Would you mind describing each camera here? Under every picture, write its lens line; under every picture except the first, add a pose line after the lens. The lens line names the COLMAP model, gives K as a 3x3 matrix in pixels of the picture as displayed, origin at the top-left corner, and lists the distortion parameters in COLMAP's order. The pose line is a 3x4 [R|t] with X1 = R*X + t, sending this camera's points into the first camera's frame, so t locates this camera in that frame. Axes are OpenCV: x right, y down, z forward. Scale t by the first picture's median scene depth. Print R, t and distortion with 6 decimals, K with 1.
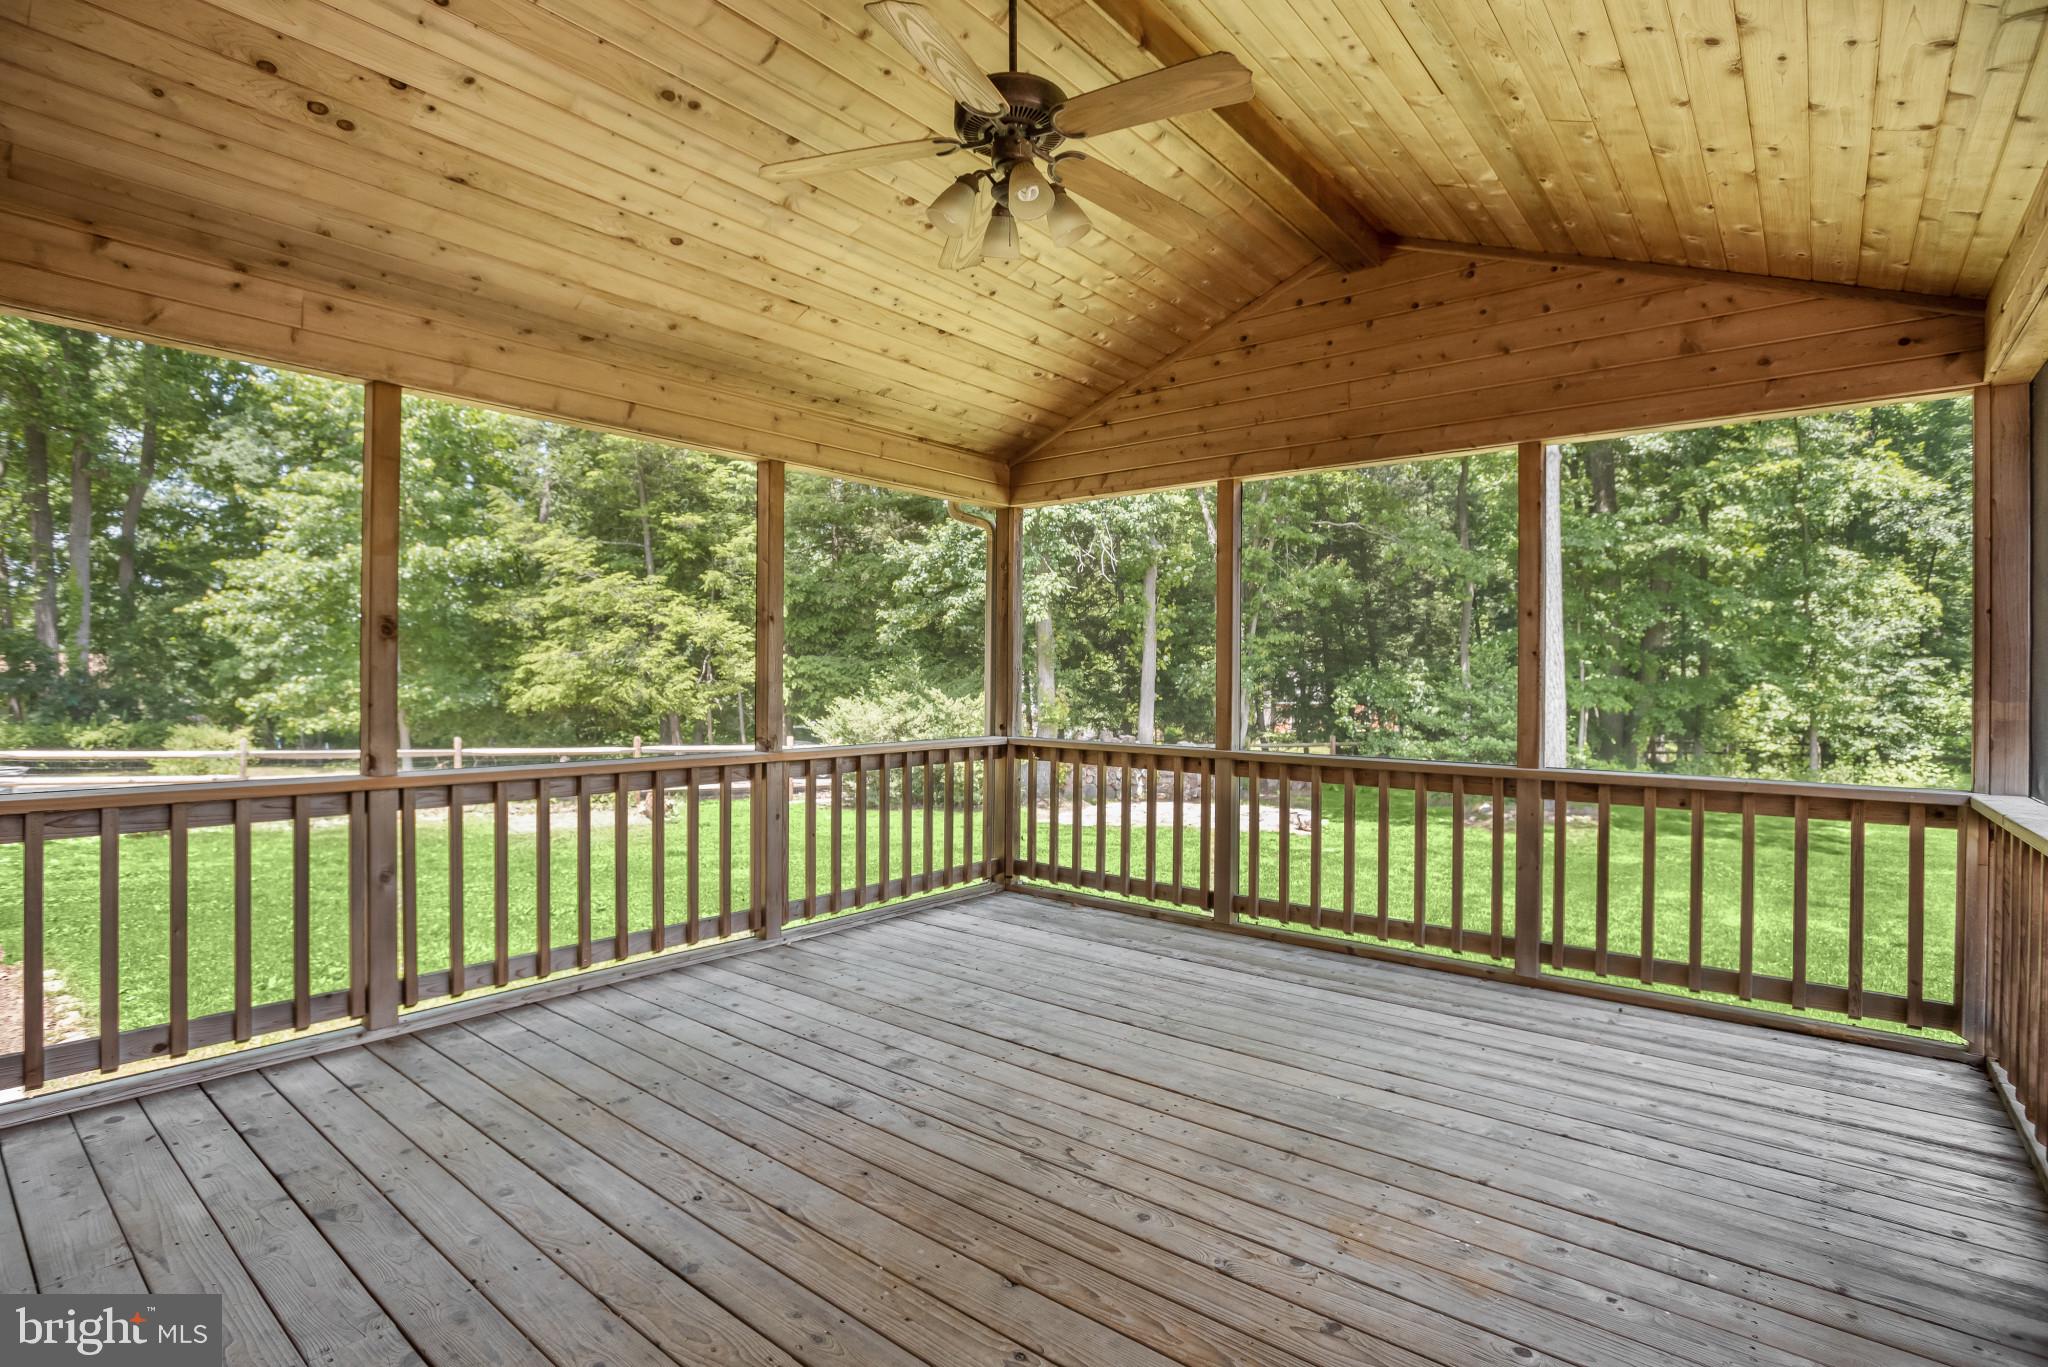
lens RADIAL K [[983.4, 0, 1032.1], [0, 983.4, 686.9], [0, 0, 1]] dist [-0.033007, 0.005168]
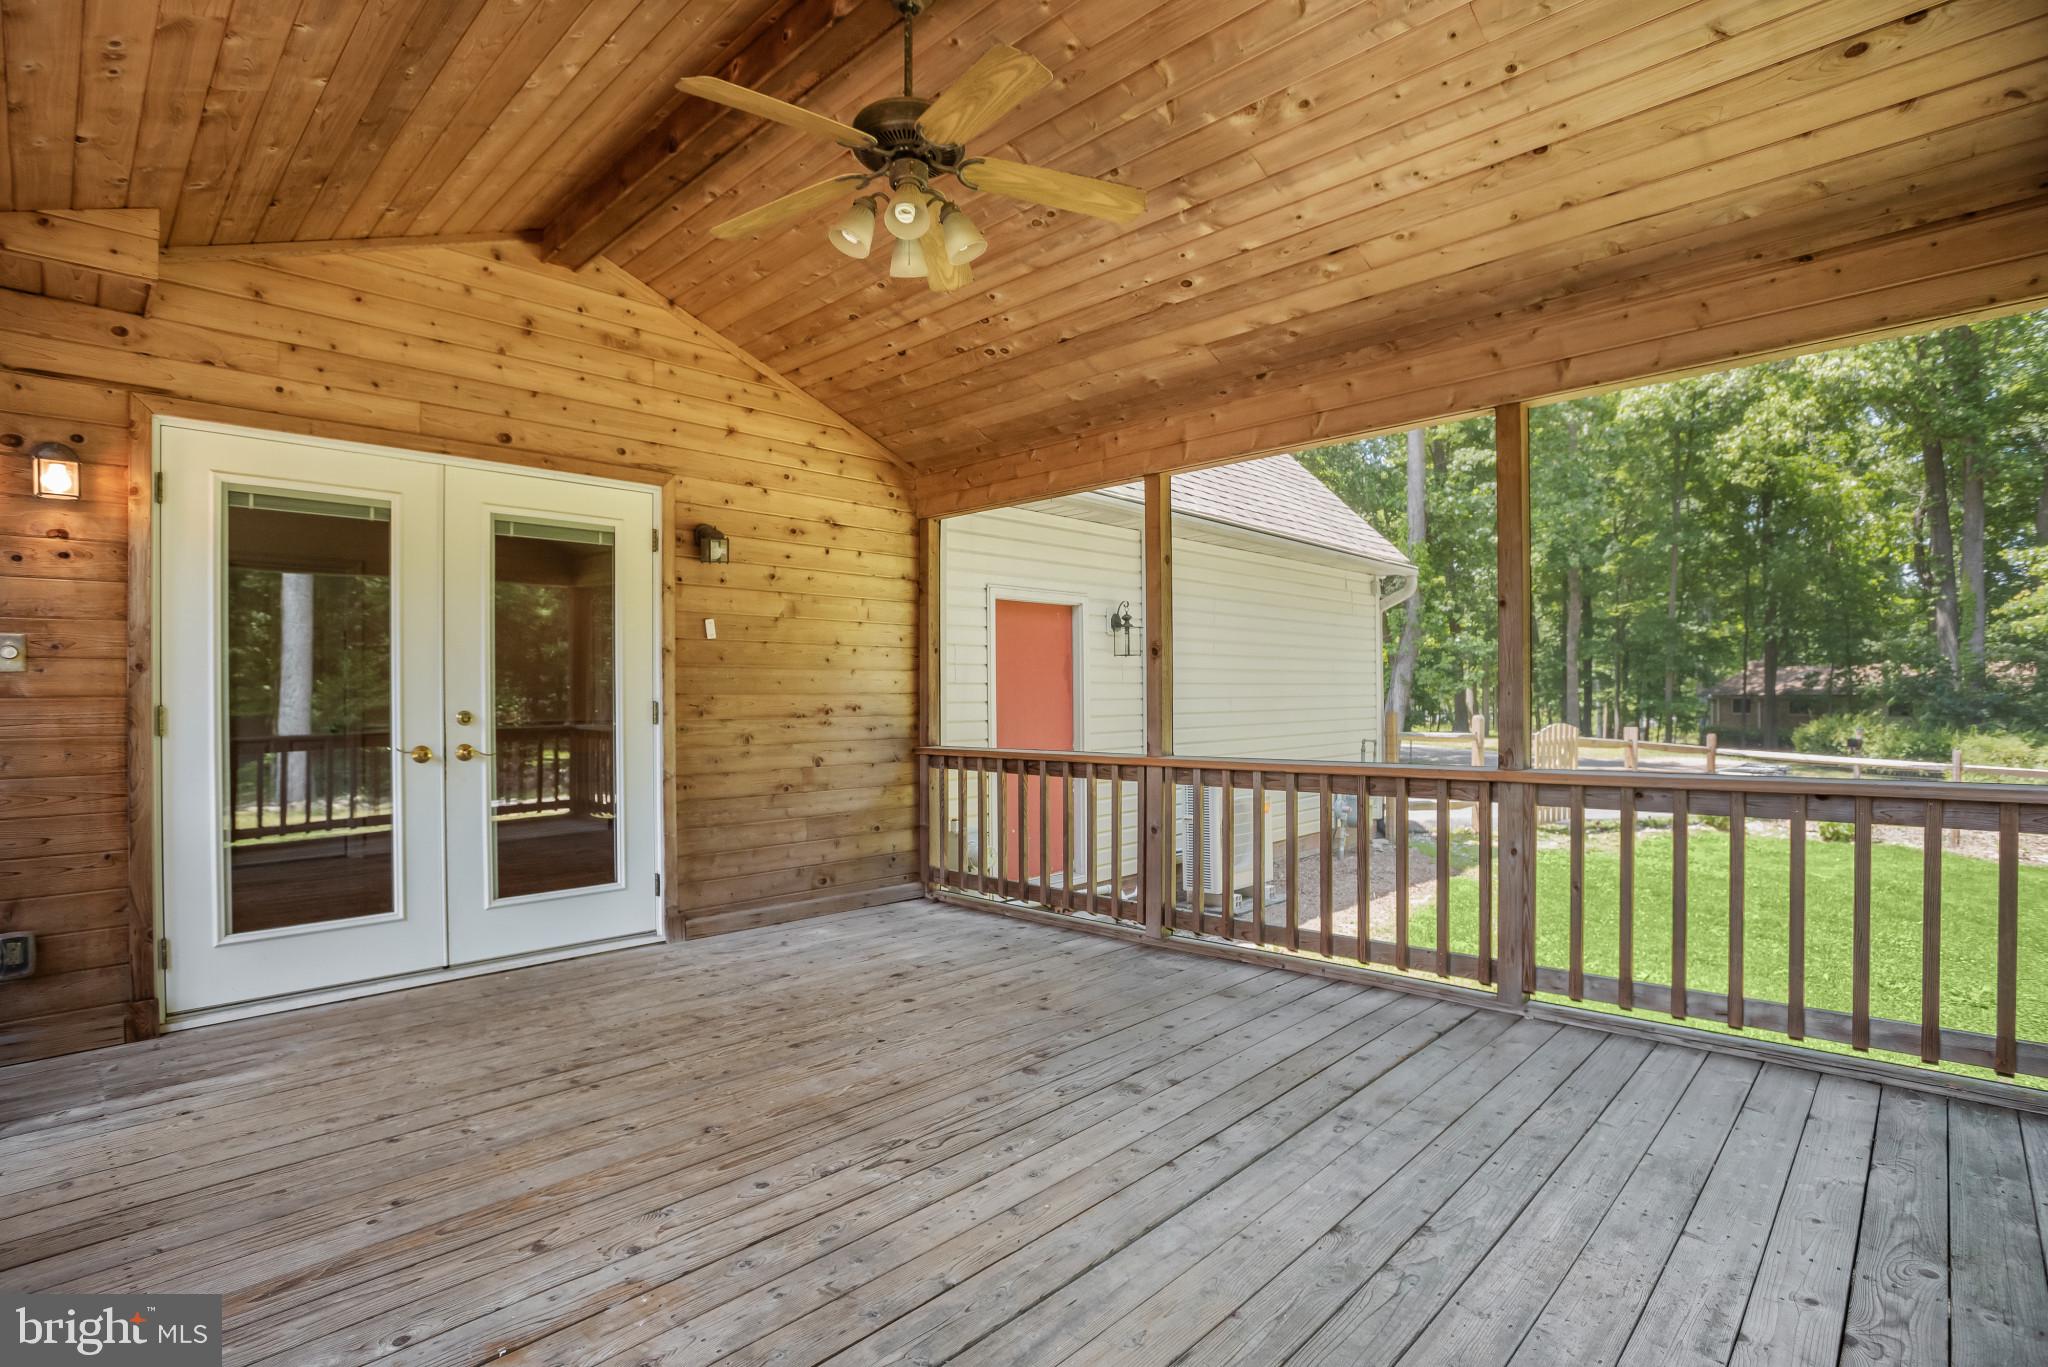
lens RADIAL K [[983.4, 0, 1041.9], [0, 983.4, 695.4], [0, 0, 1]] dist [-0.033007, 0.005168]
pose [[-0.060176, -0.001423, -0.998187, 0.618953], [0.017368, 0.999846, -0.002473, -0.005329], [0.998037, -0.017485, -0.060142, 0.713654]]
